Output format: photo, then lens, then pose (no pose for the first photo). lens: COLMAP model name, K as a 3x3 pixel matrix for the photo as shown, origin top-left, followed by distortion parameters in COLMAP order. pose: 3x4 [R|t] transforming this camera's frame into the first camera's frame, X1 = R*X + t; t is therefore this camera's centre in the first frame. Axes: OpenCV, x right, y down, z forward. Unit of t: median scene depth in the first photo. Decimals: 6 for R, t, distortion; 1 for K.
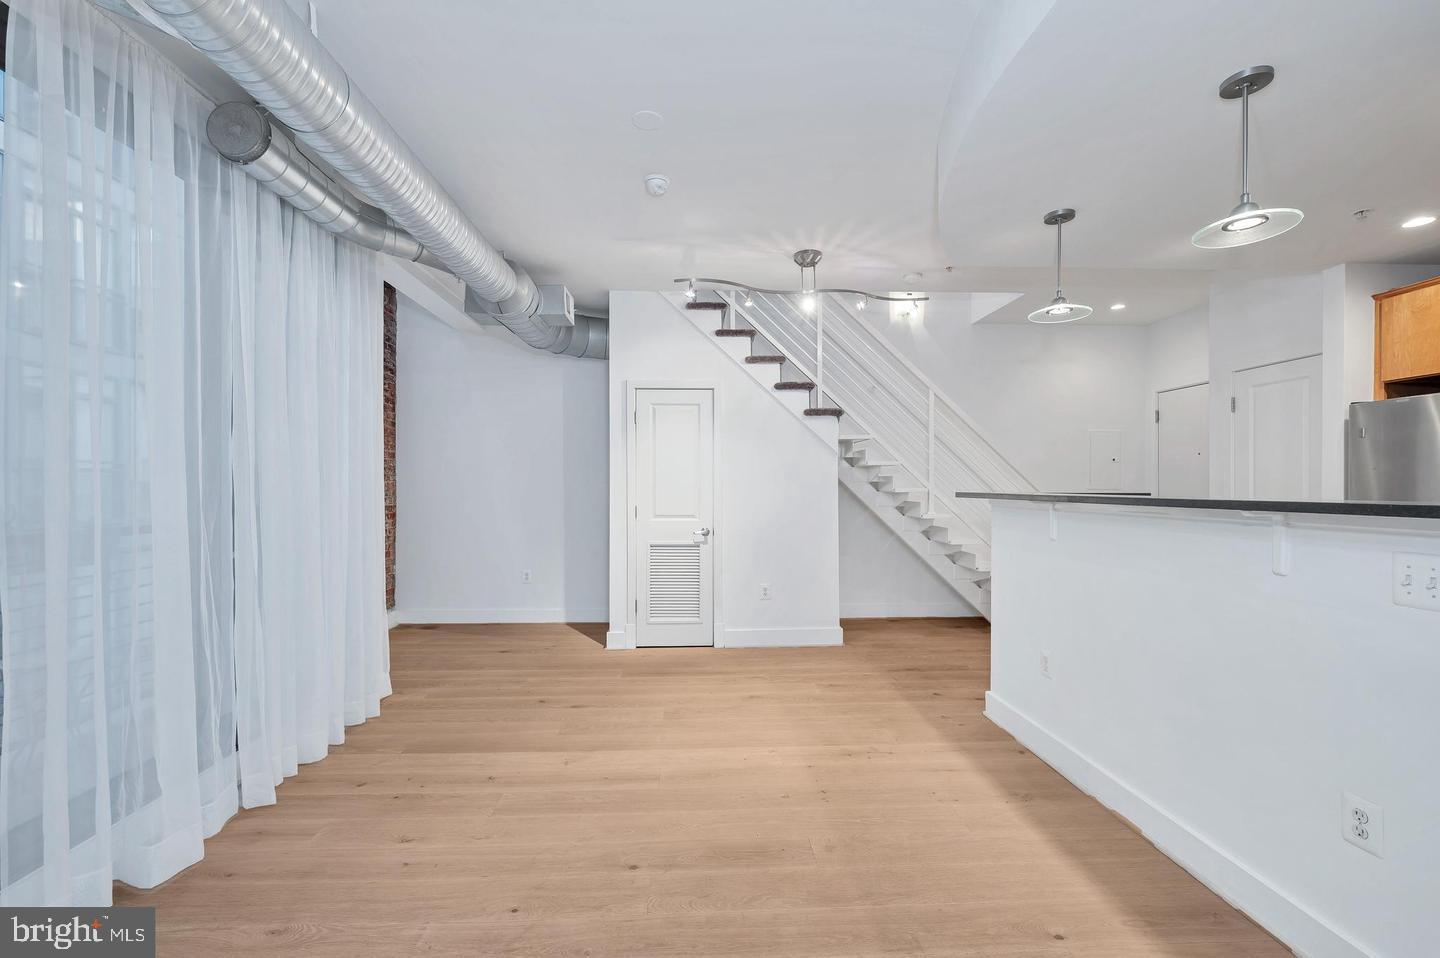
lens RADIAL K [[595.4, 0, 713.1], [0, 595.4, 486.6], [0, 0, 1]] dist [0.000080, -0.002690]
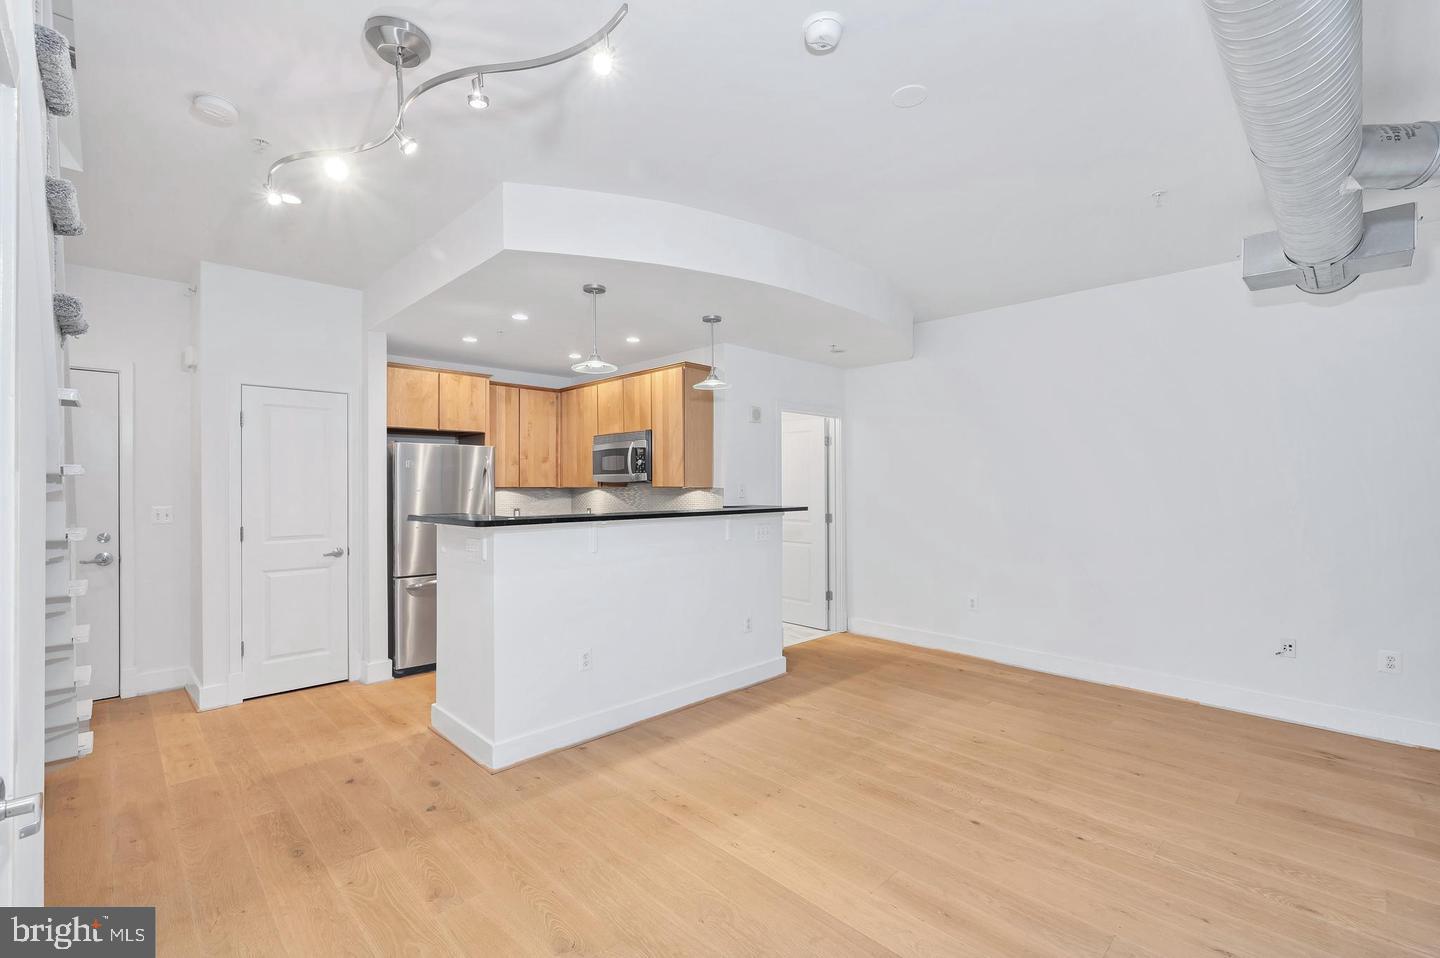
lens RADIAL K [[639.4, 0, 717.5], [0, 639.4, 484.7], [0, 0, 1]] dist [-0.002810, -0.001162]
pose [[-0.672025, 0.002888, 0.740523, -0.467111], [0.006199, 0.999979, 0.001725, -0.040463], [-0.740502, 0.005749, -0.672029, 1.407811]]
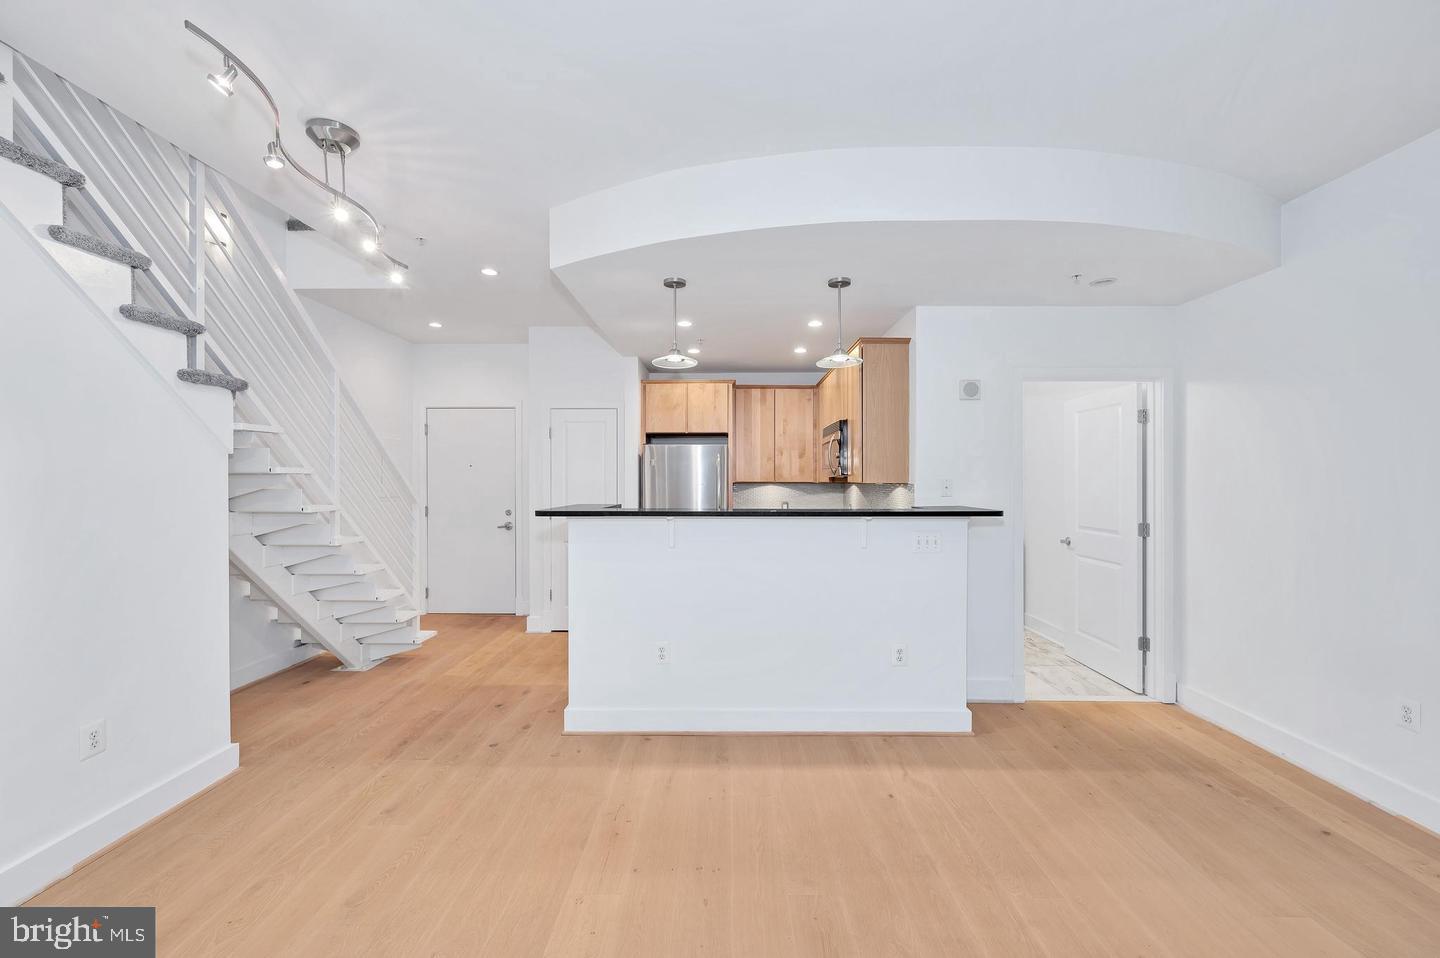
lens RADIAL K [[579.1, 0, 710.5], [0, 579.1, 480.1], [0, 0, 1]] dist [-0.003364, 0.000354]
pose [[0.058389, 0.000210, 0.998294, -0.498752], [0.003886, 0.999992, -0.000437, -0.039046], [-0.998286, 0.003905, 0.058387, 0.710950]]
